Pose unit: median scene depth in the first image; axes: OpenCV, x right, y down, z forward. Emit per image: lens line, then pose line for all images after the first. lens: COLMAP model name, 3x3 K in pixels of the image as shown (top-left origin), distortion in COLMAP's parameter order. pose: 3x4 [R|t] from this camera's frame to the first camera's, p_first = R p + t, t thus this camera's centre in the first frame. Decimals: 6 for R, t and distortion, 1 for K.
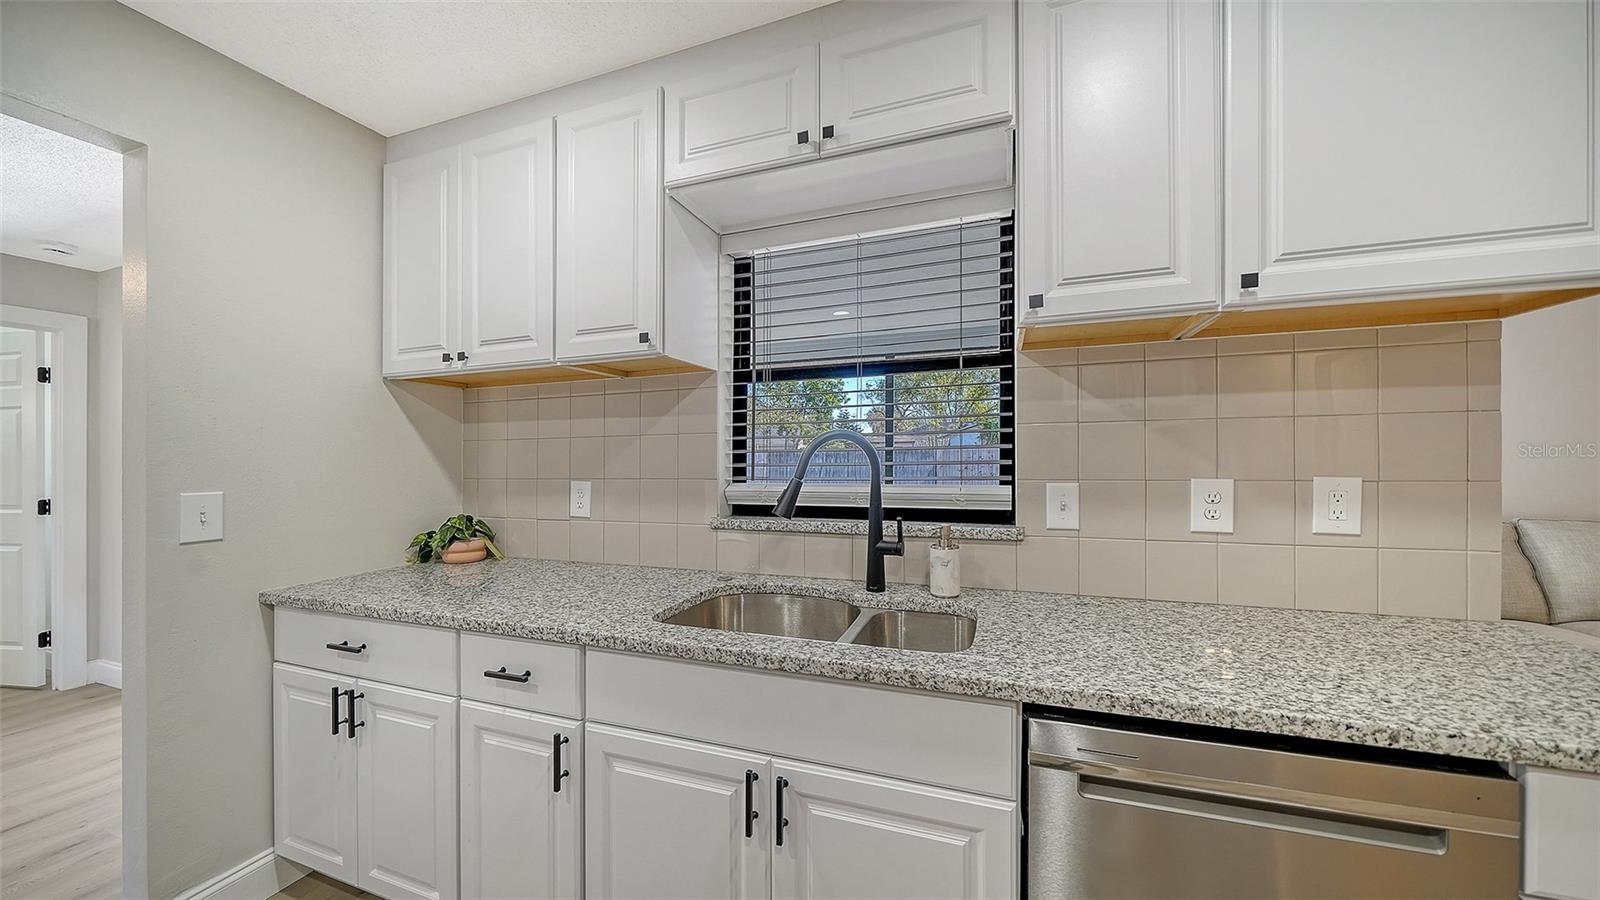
lens RADIAL K [[552.2, 0, 800.9], [0, 552.2, 451.3], [0, 0, 1]] dist [-0.002910, -0.000187]
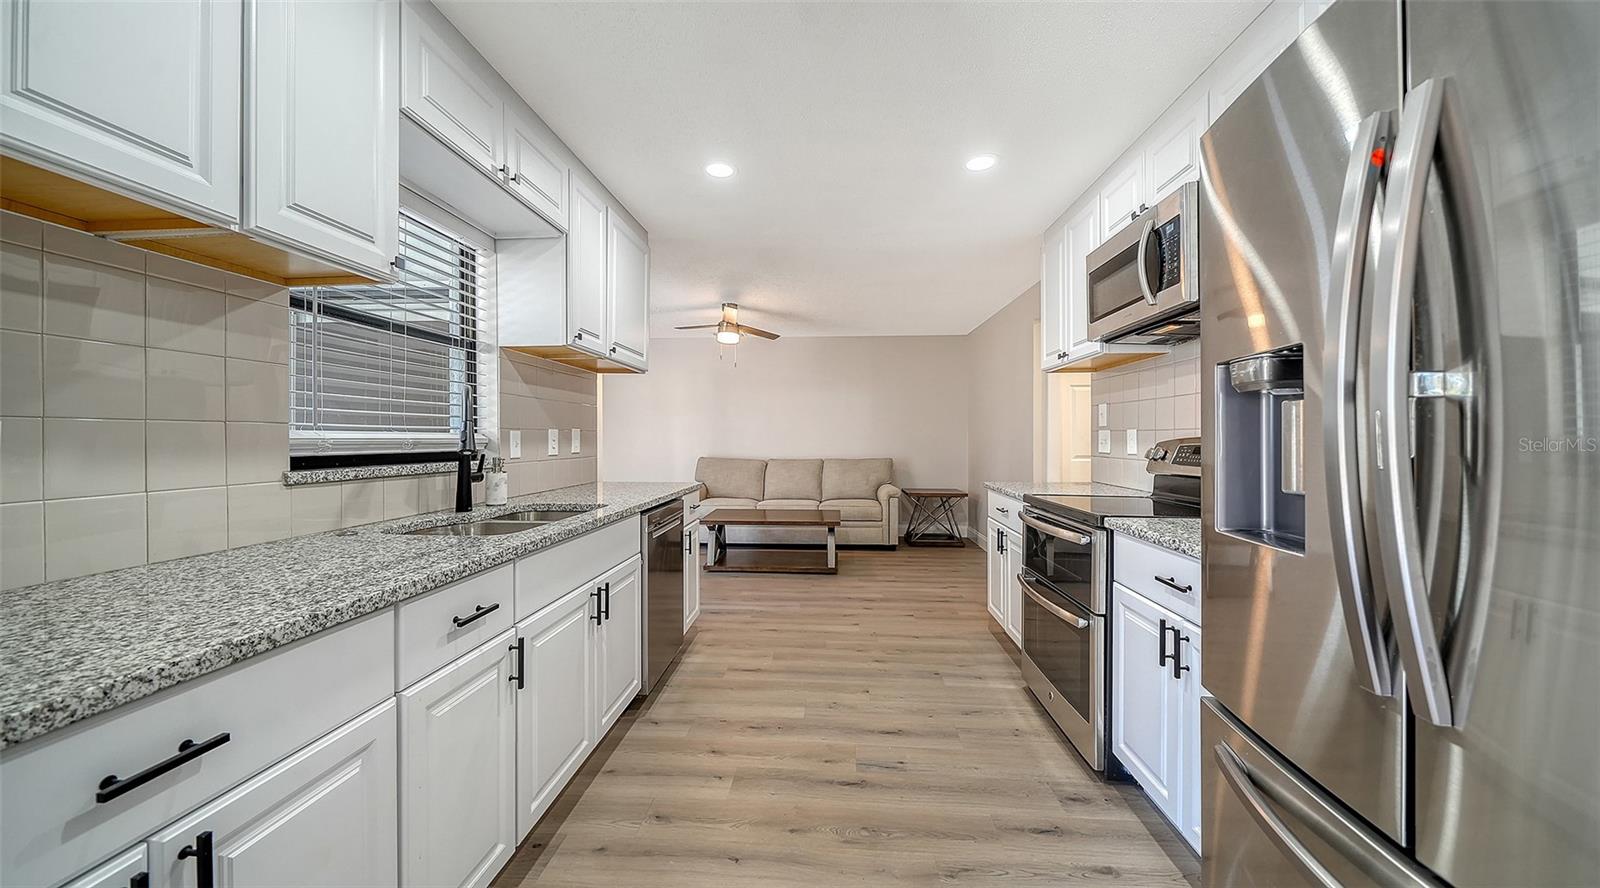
lens RADIAL K [[562.2, 0, 791.1], [0, 562.2, 451.4], [0, 0, 1]] dist [-0.000282, -0.000028]
pose [[-0.263081, -0.010752, 0.964714, -1.254347], [-0.005026, 0.999940, 0.009774, 0.088214], [-0.964761, -0.002277, -0.263119, 0.571297]]
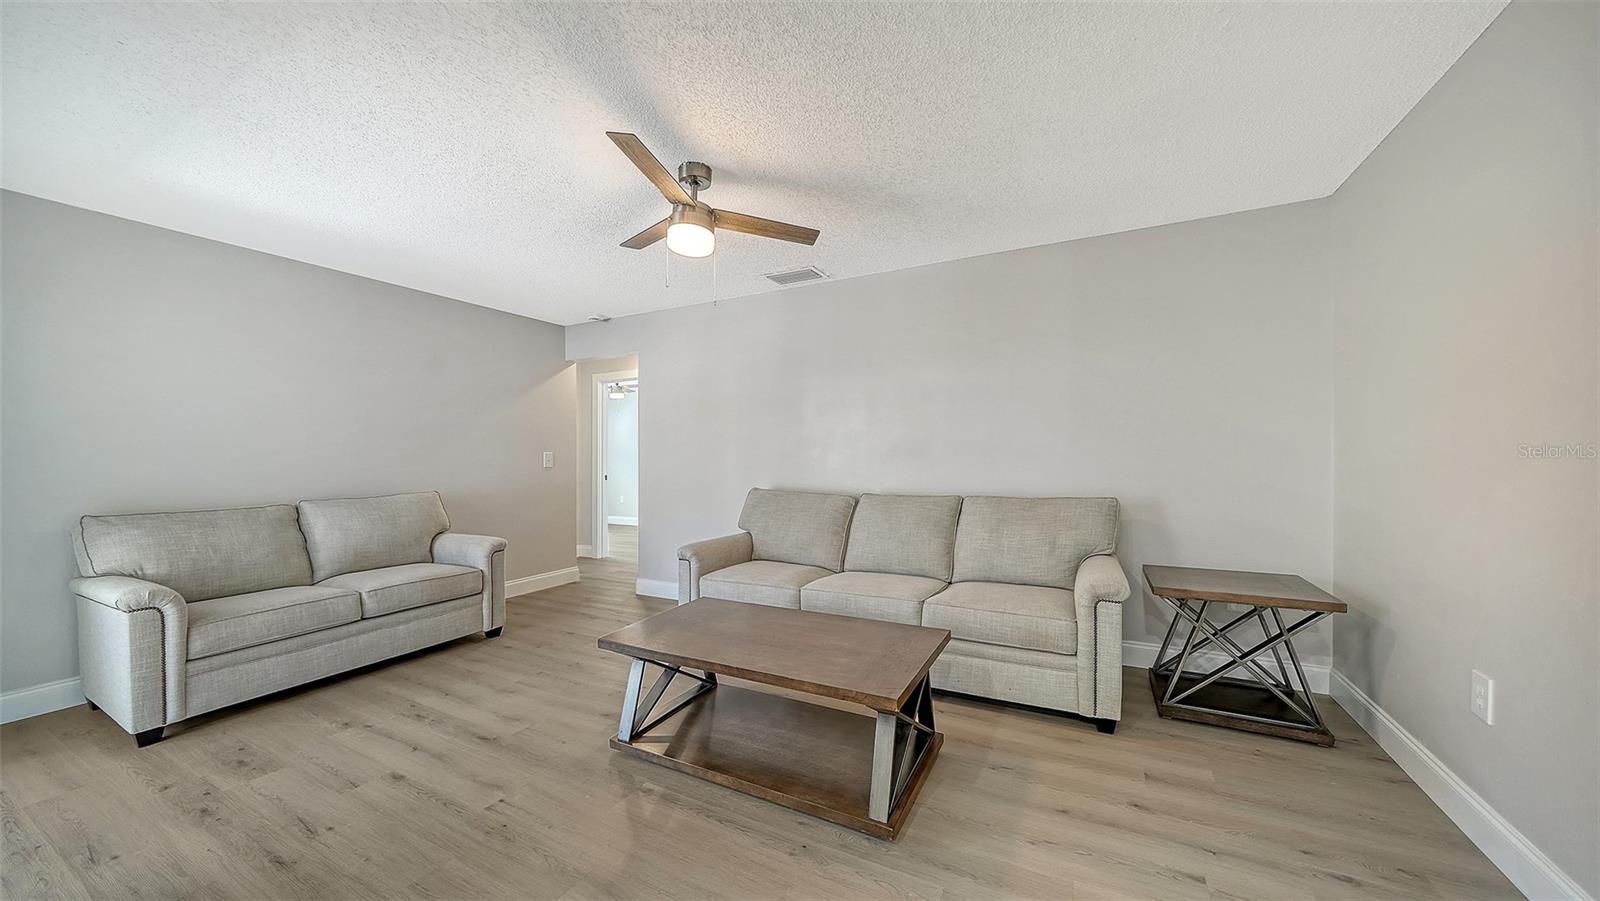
lens RADIAL K [[557.4, 0, 801.4], [0, 557.4, 463.9], [0, 0, 1]] dist [-0.000678, -0.000023]
pose [[0.139096, -0.003611, 0.990272, 0.459245], [-0.003853, 0.999984, 0.004187, 0.058503], [-0.990271, -0.004398, 0.139080, -0.394609]]
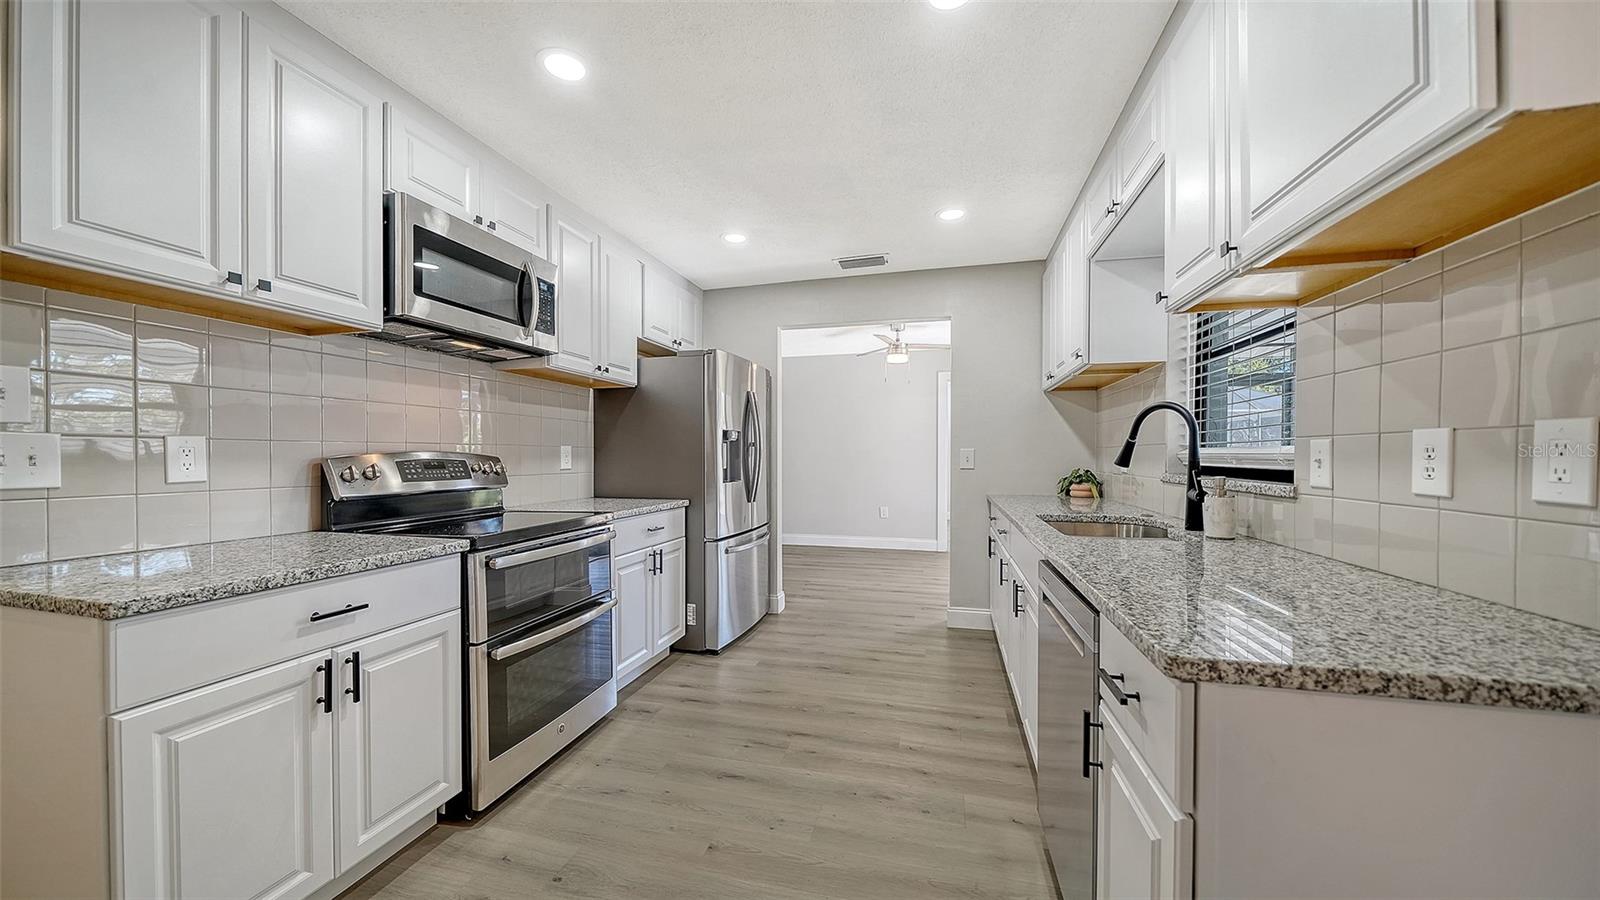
lens RADIAL K [[556.1, 0, 796.1], [0, 556.1, 456.1], [0, 0, 1]] dist [-0.000026, -0.000036]
pose [[0.086794, 0.013400, -0.996136, 1.207285], [0.008139, 0.999867, 0.014159, 0.059151], [0.996193, -0.009336, 0.086673, 0.017098]]
